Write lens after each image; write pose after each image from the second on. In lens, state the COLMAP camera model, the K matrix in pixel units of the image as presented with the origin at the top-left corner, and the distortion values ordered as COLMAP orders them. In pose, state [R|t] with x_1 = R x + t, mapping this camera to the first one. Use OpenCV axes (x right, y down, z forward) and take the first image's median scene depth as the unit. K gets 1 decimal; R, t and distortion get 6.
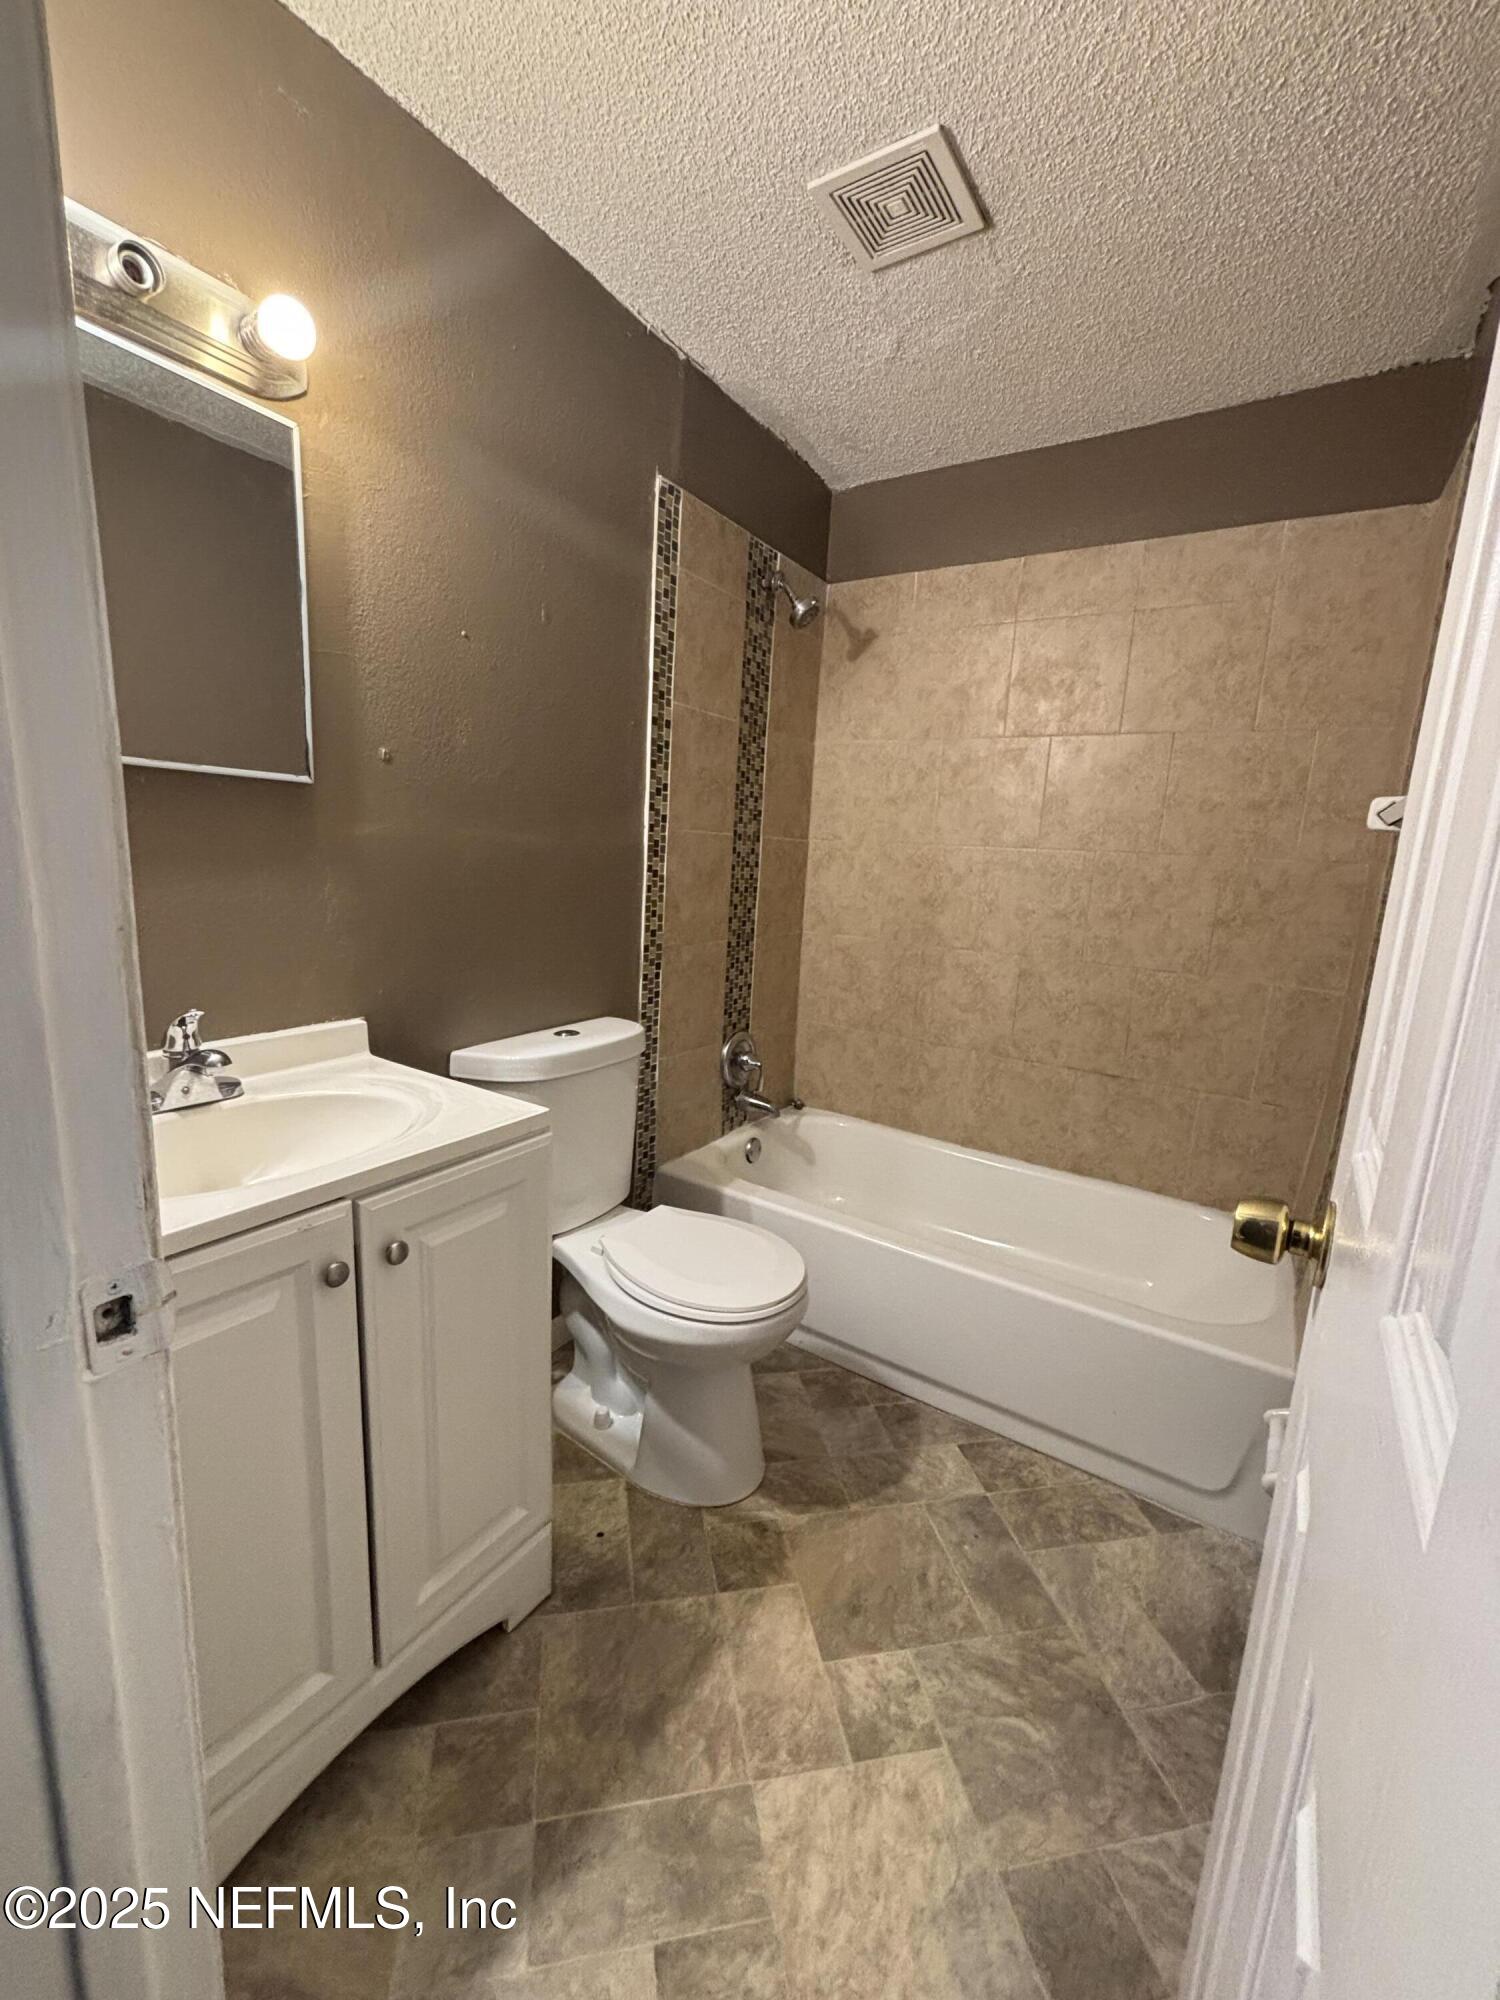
lens RADIAL K [[808.9, 0, 748.7], [0, 808.9, 996.9], [0, 0, 1]] dist [-0.003028, 0.002714]
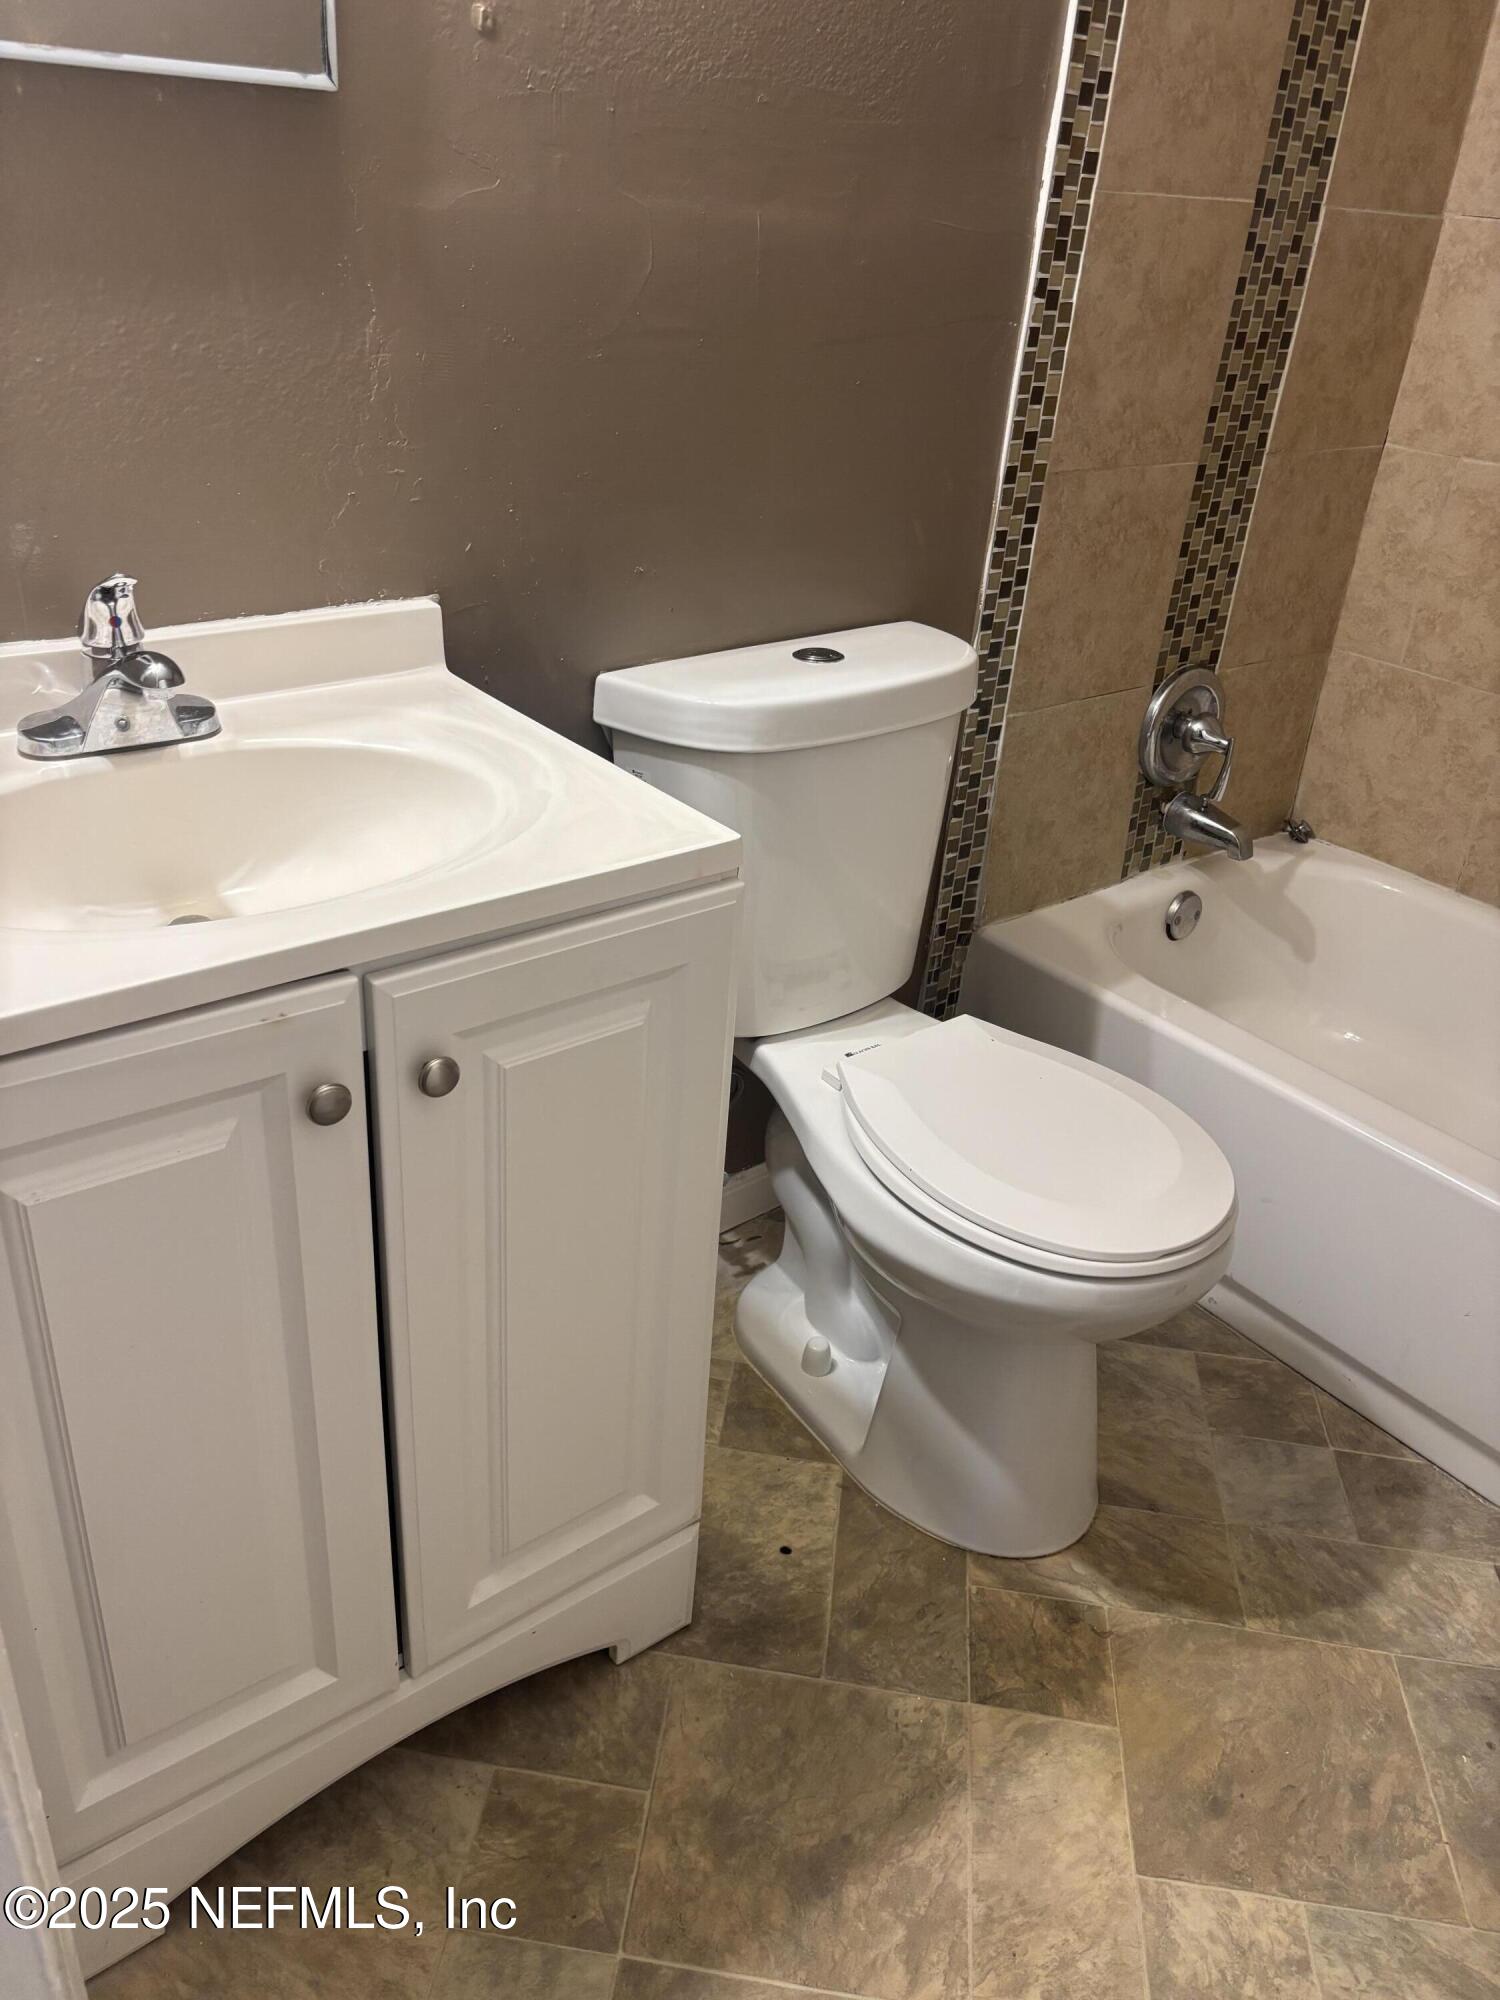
lens RADIAL K [[1516.9, 0, 738.9], [0, 1516.9, 983.5], [0, 0, 1]] dist [0.041400, -0.048603]
pose [[0.947484, 0.160655, -0.276522, 0.016760], [-0.074720, 0.951937, 0.297039, -0.033737], [0.310952, -0.260778, 0.913950, 0.074812]]
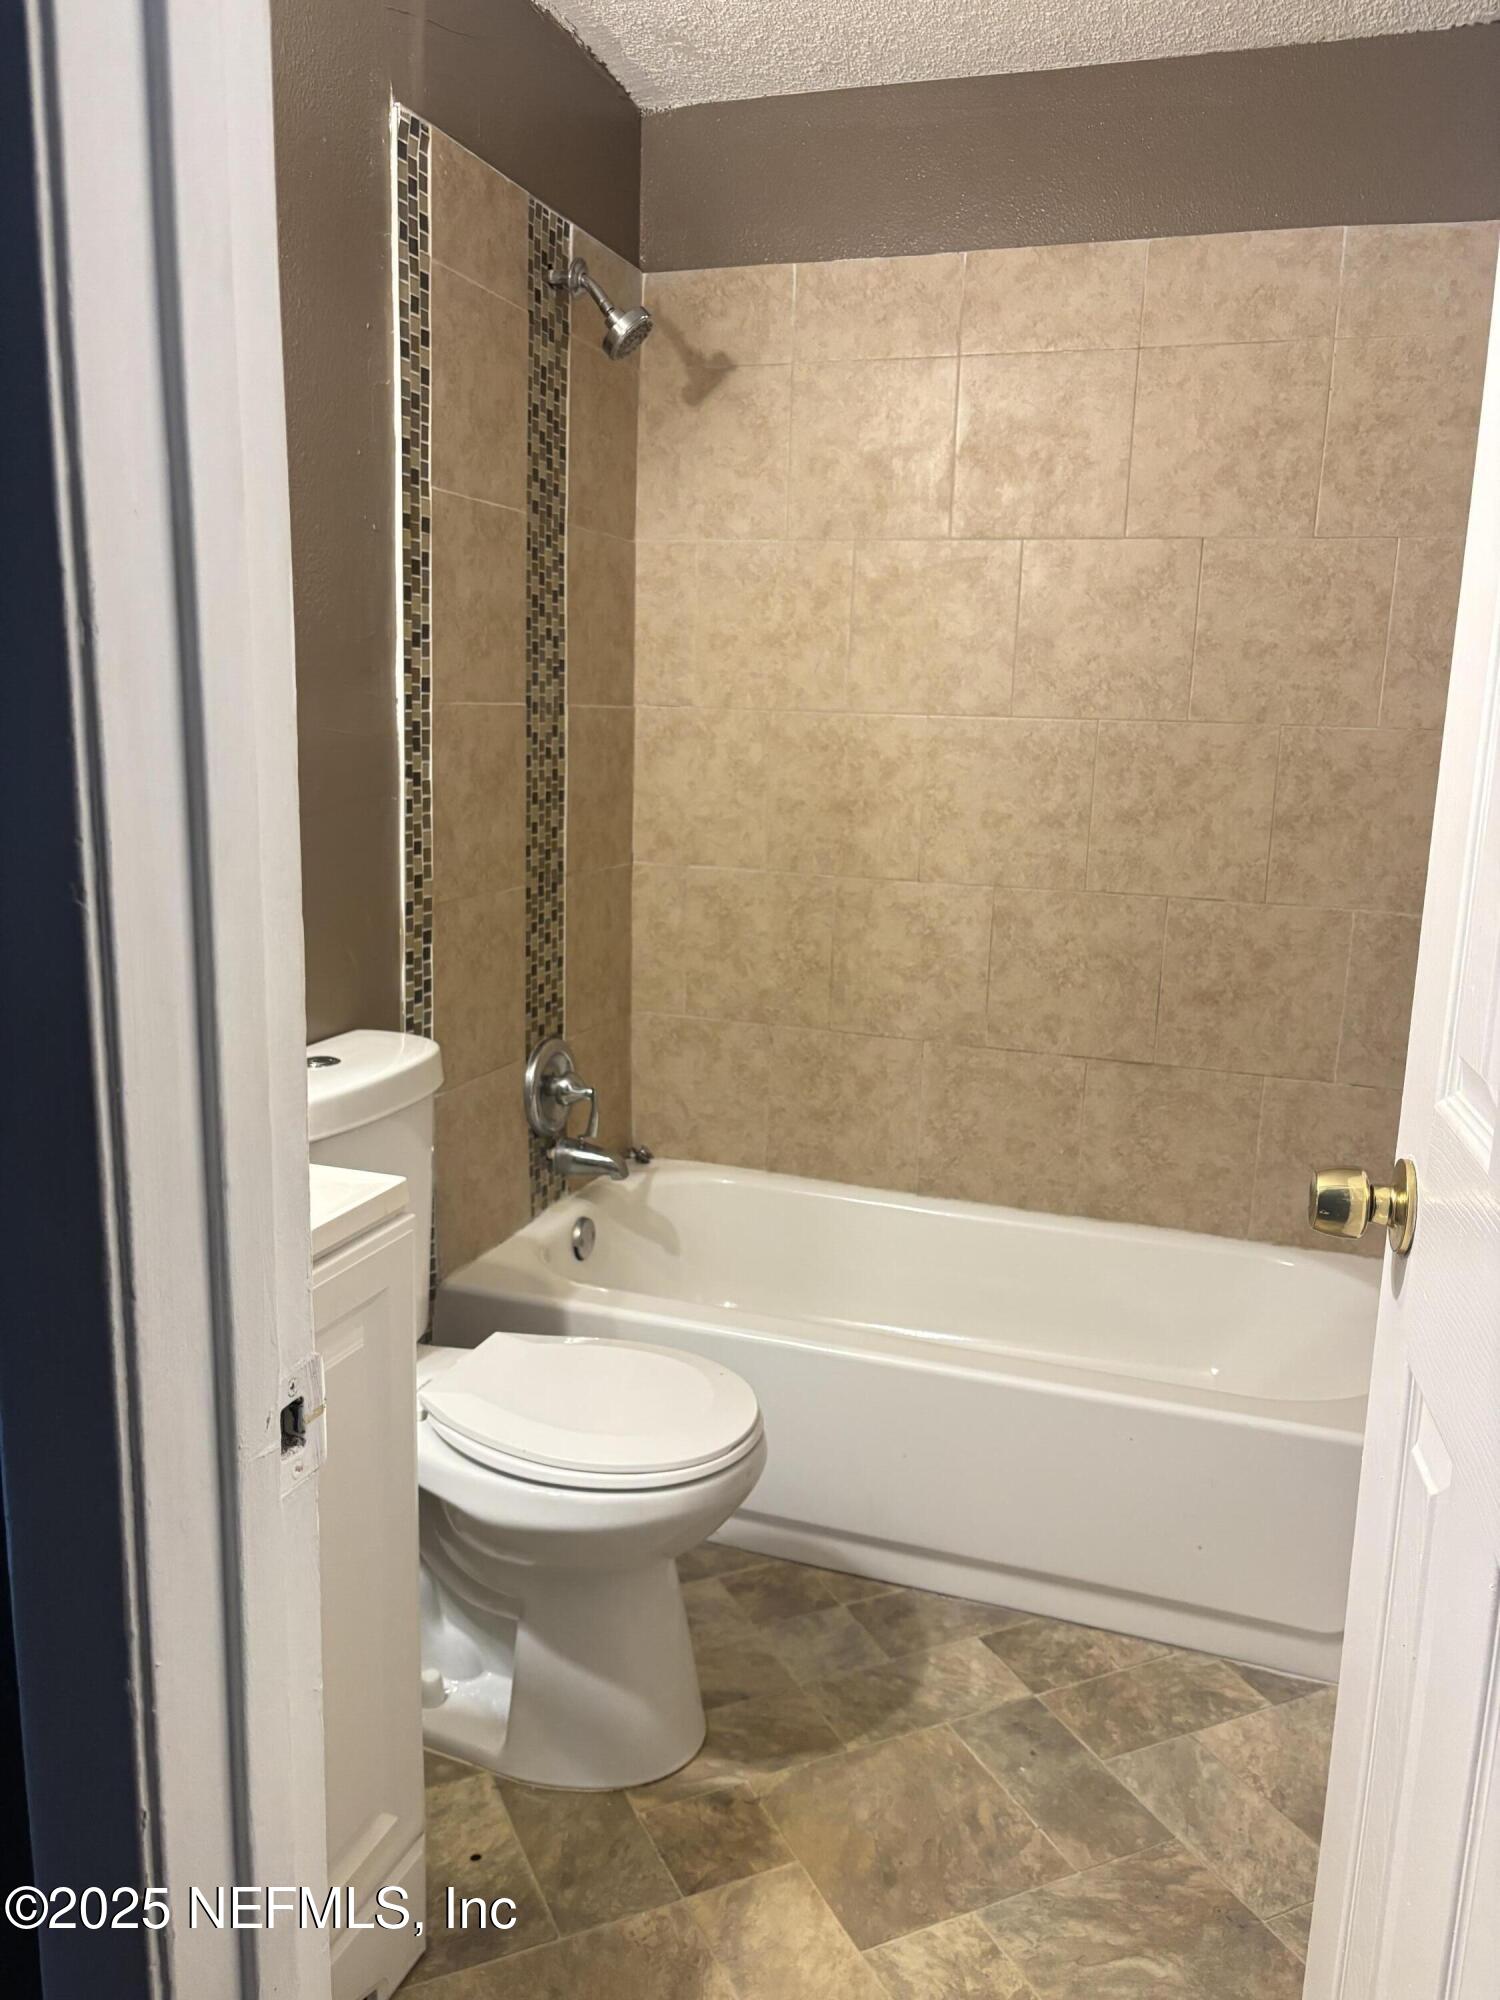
lens RADIAL K [[1516.9, 0, 746.2], [0, 1516.9, 997.8], [0, 0, 1]] dist [0.041400, -0.048603]
pose [[0.971793, -0.068440, 0.225685, -0.156885], [0.063468, 0.997556, 0.029223, -0.013660], [-0.227133, -0.014075, 0.973762, -0.146041]]
